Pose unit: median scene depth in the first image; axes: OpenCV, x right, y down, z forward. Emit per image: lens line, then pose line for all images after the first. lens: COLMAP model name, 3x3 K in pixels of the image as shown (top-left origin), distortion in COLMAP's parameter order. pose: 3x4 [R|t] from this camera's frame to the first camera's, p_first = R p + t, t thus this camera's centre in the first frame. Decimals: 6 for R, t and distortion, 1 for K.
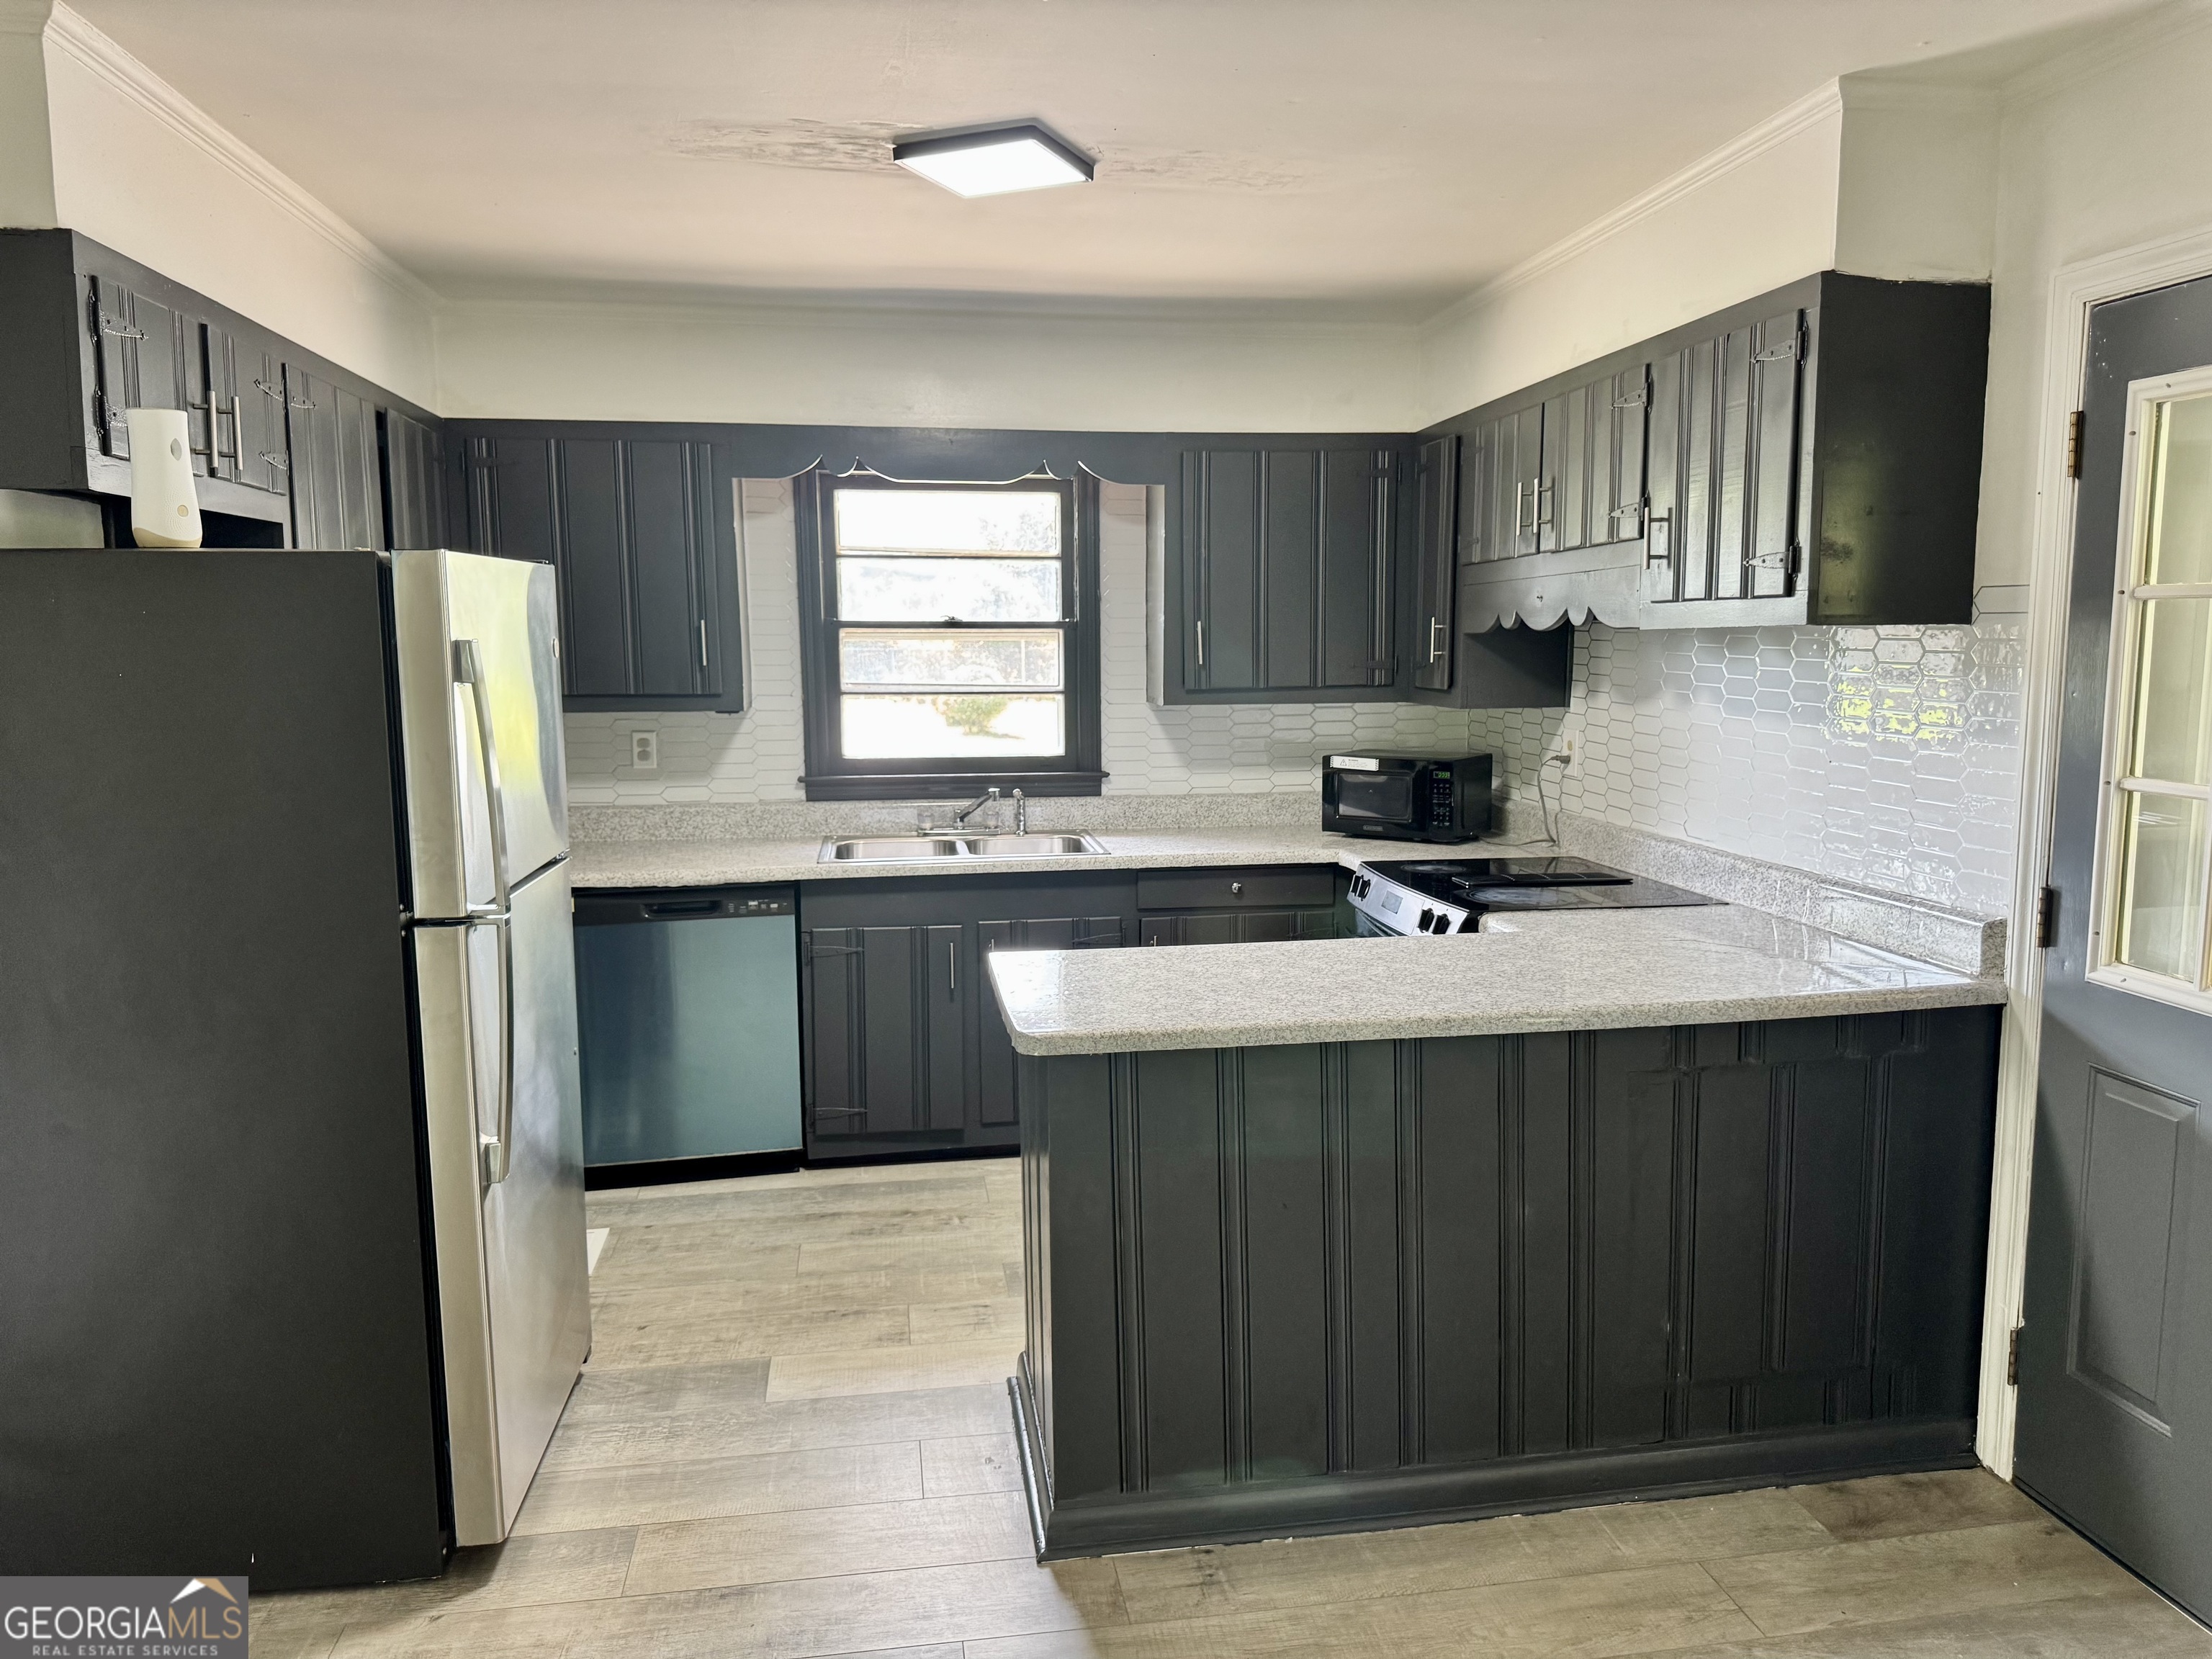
lens RADIAL K [[1565.2, 0, 1114.7], [0, 1565.2, 825.9], [0, 0, 1]] dist [0.024018, -0.039734]
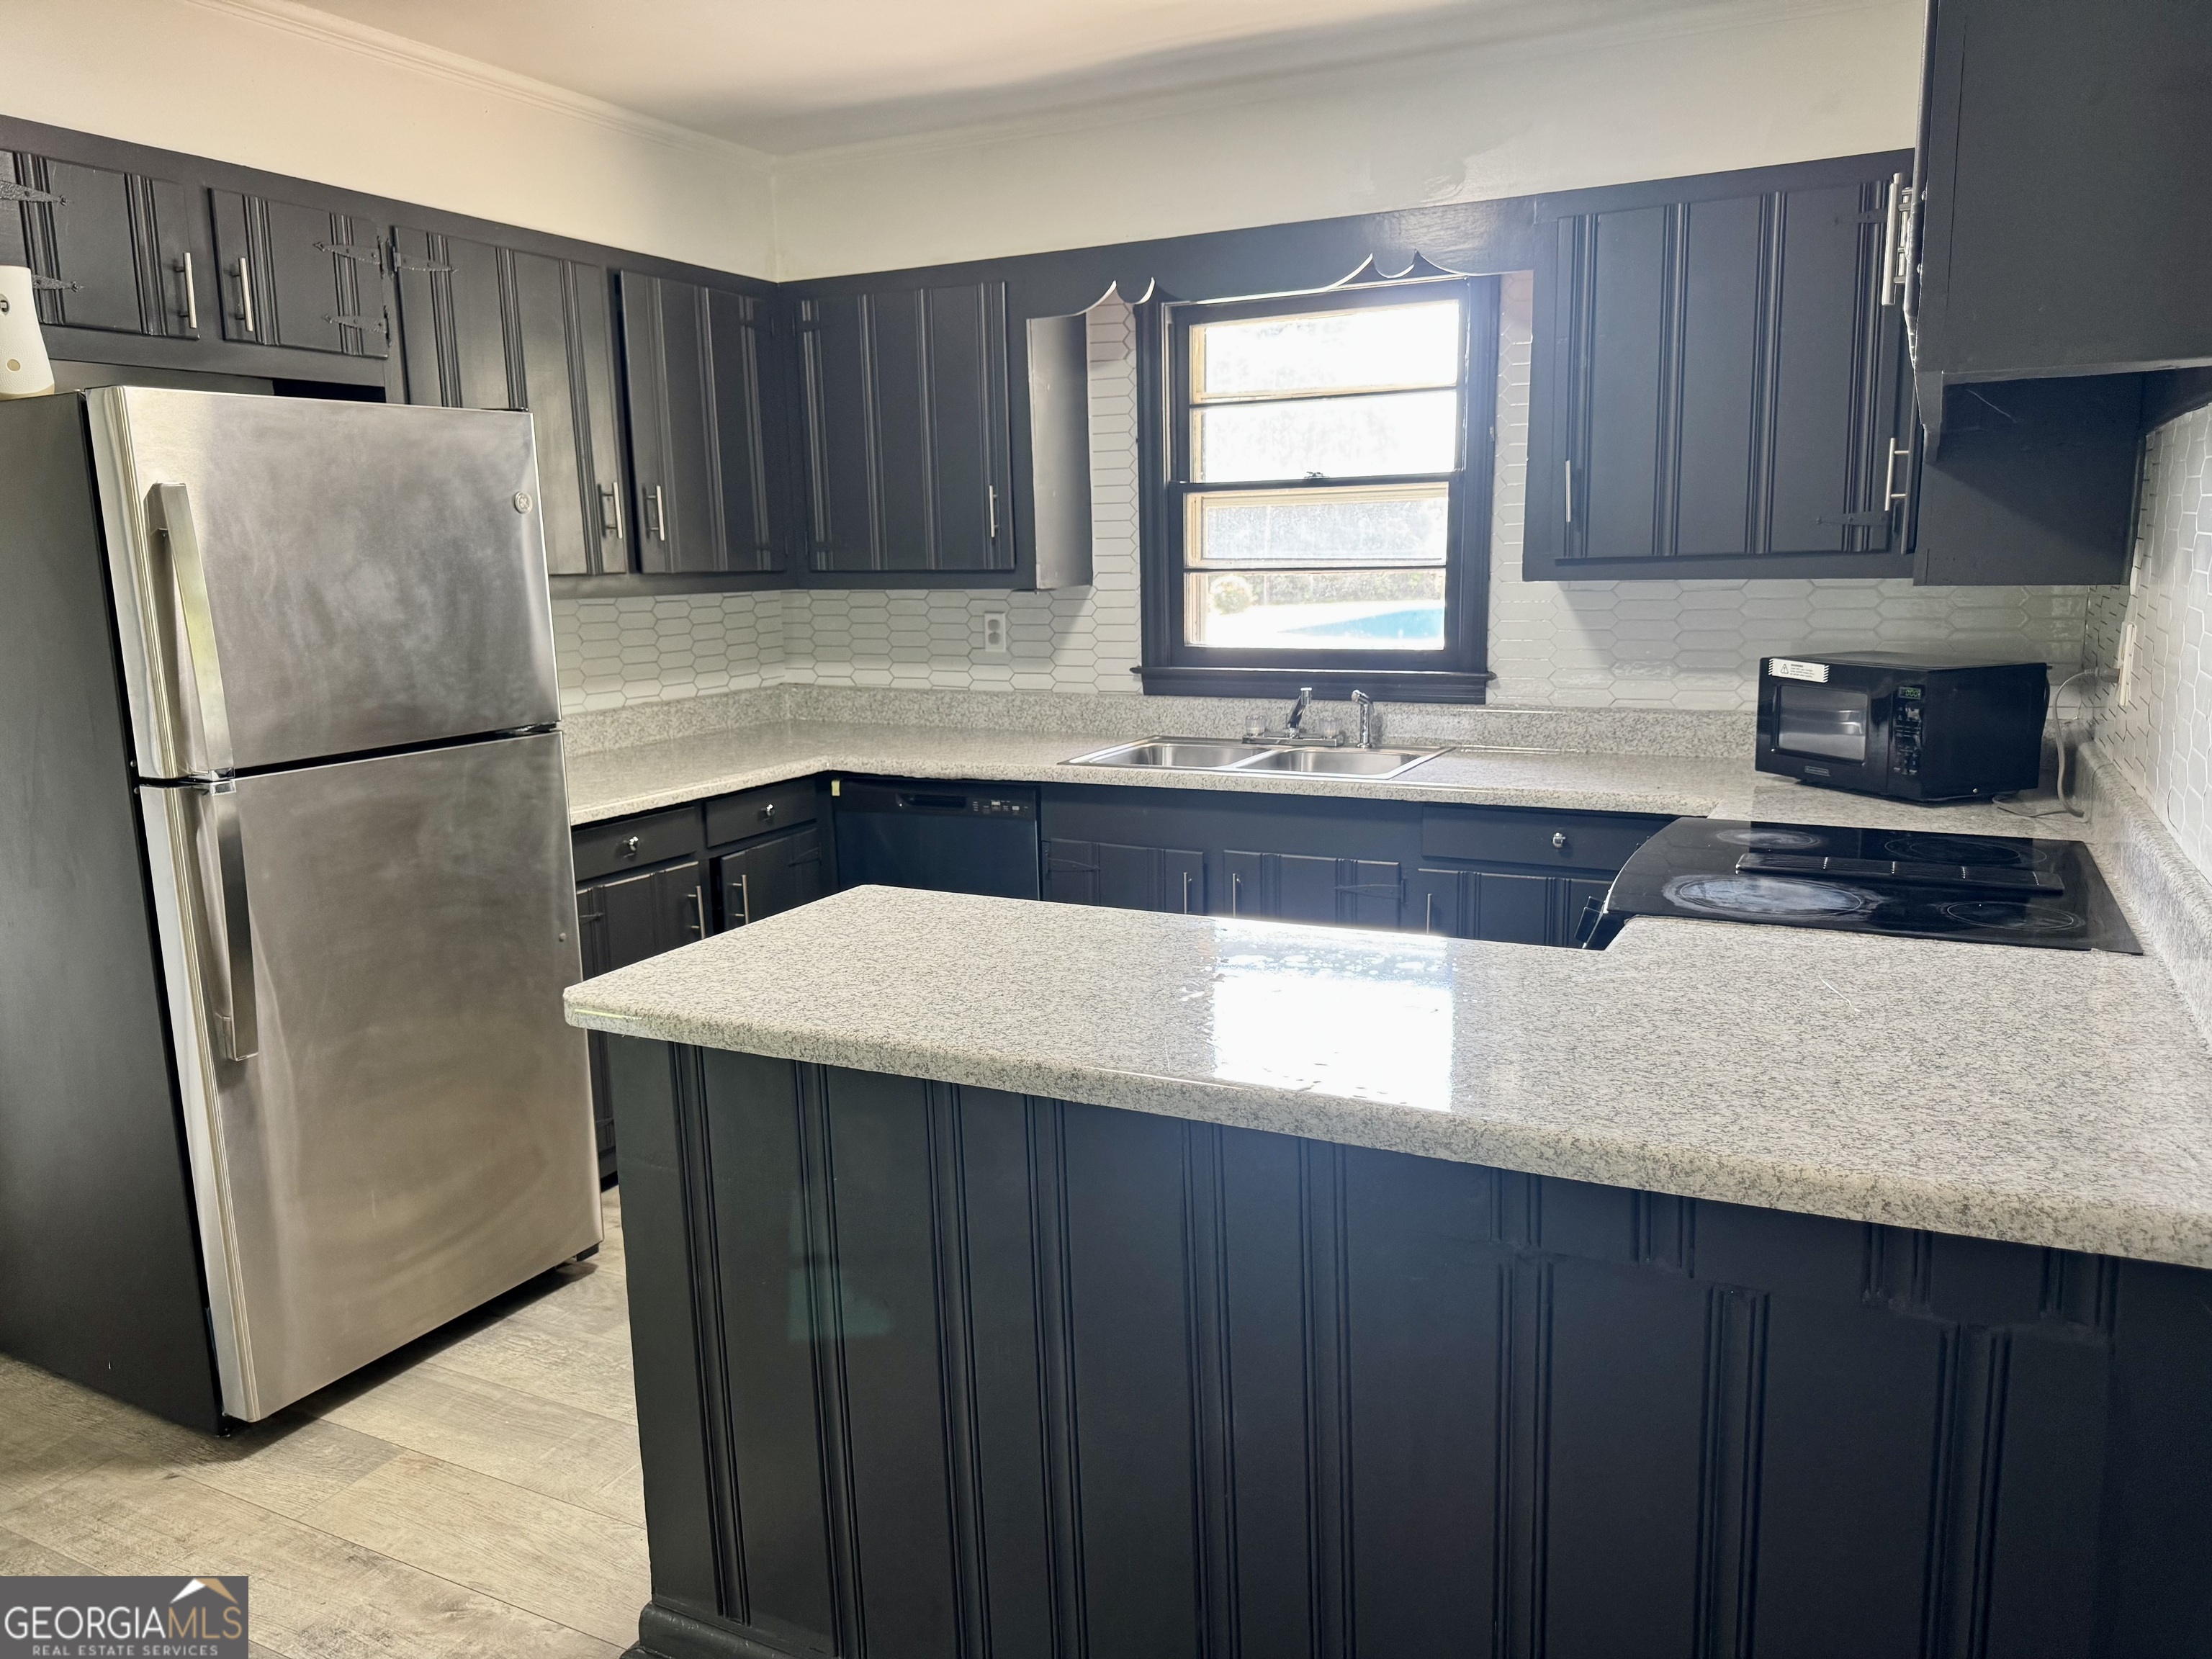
lens RADIAL K [[1565.2, 0, 1100.9], [0, 1565.2, 839.9], [0, 0, 1]] dist [0.024018, -0.039734]
pose [[0.808481, 0.095908, -0.580656, 0.299262], [-0.055704, 0.994673, 0.086732, -0.009699], [0.585881, -0.037776, 0.809516, 0.280756]]
